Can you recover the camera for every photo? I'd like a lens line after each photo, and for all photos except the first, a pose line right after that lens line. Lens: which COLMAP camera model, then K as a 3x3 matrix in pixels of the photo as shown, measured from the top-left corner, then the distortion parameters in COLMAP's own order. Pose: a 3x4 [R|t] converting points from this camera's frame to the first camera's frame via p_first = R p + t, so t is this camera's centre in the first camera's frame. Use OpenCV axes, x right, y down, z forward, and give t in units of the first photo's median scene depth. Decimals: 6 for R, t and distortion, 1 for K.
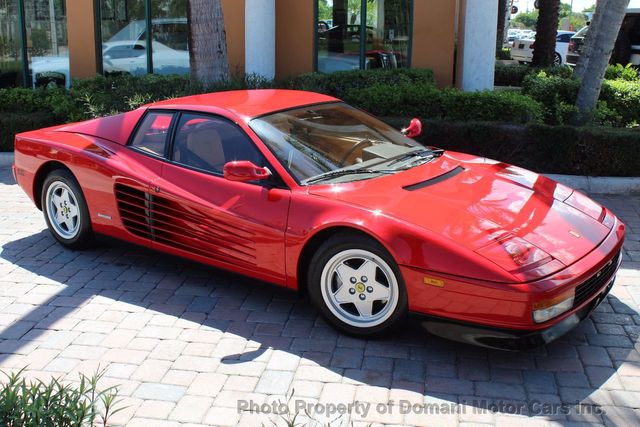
lens RADIAL K [[741.5, 0, 310.4], [0, 741.5, 212.6], [0, 0, 1]] dist [-0.086076, 0.021536]
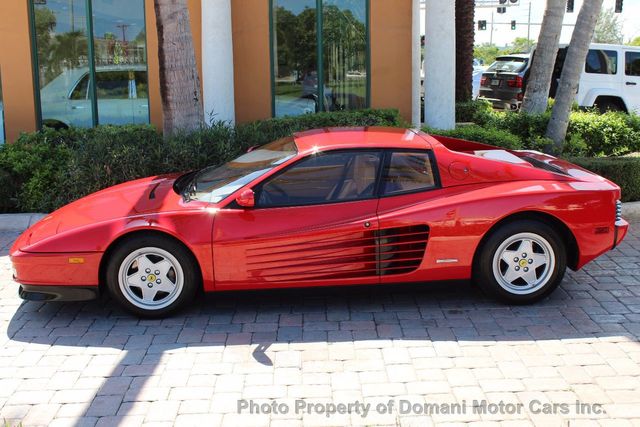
lens RADIAL K [[772.6, 0, 317.4], [0, 772.6, 200.2], [0, 0, 1]] dist [-0.118491, 0.228323]
pose [[0.981876, -0.056512, 0.180906, -0.289343], [0.070090, 0.995112, -0.069560, -0.010162], [-0.176090, 0.080979, 0.981037, -0.005850]]
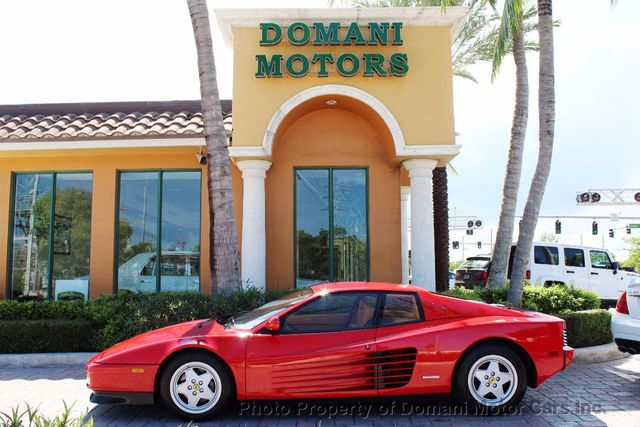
lens RADIAL K [[602.5, 0, 316.9], [0, 602.5, 217.3], [0, 0, 1]] dist [-0.110006, 0.078668]
pose [[0.985681, 0.004130, 0.168568, -0.297771], [0.054049, 0.939213, -0.339055, 0.103440], [-0.159722, 0.343311, 0.925541, -0.008326]]
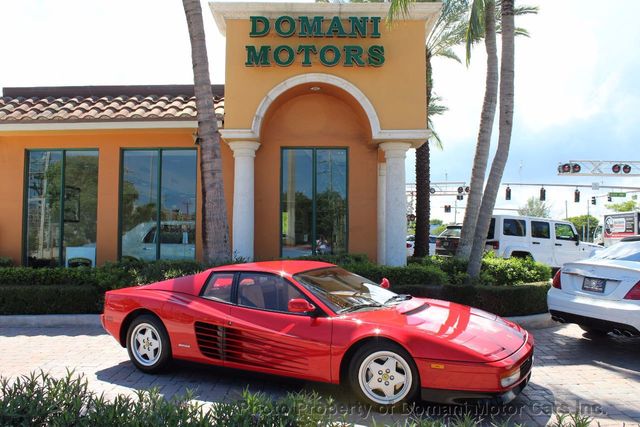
lens RADIAL K [[580.4, 0, 320.0], [0, 580.4, 213.5], [0, 0, 1]] dist [-0.151321, 0.153474]
pose [[0.985163, 0.005432, 0.171538, -0.249127], [0.043692, 0.958628, -0.281287, 0.095926], [-0.165969, 0.284608, 0.944168, -0.176887]]
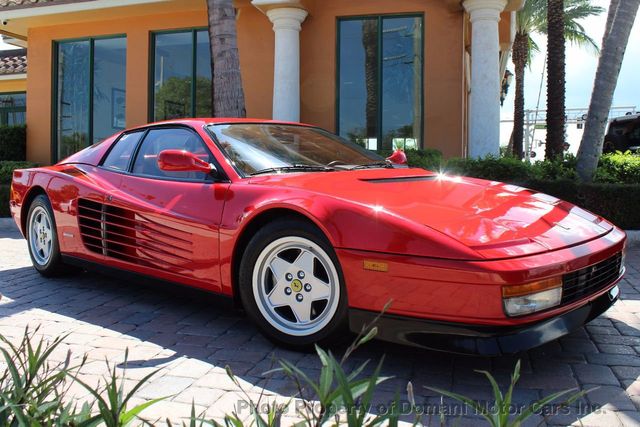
lens RADIAL K [[605.4, 0, 319.9], [0, 605.4, 193.9], [0, 0, 1]] dist [-0.150294, 0.119963]
pose [[0.996156, 0.002991, -0.087549, 0.138890], [-0.022353, 0.975012, -0.221026, 0.137225], [0.084701, 0.222133, 0.971330, 0.304439]]
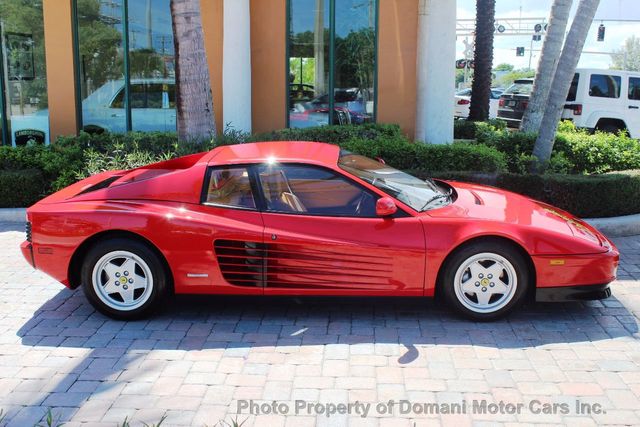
lens RADIAL K [[699.7, 0, 320.0], [0, 699.7, 213.5], [0, 0, 1]] dist [-0.143282, 0.271911]
pose [[0.993652, -0.022331, 0.110260, -0.139555], [0.029411, 0.997579, -0.063011, -0.003024], [-0.108586, 0.065854, 0.991903, -0.000590]]
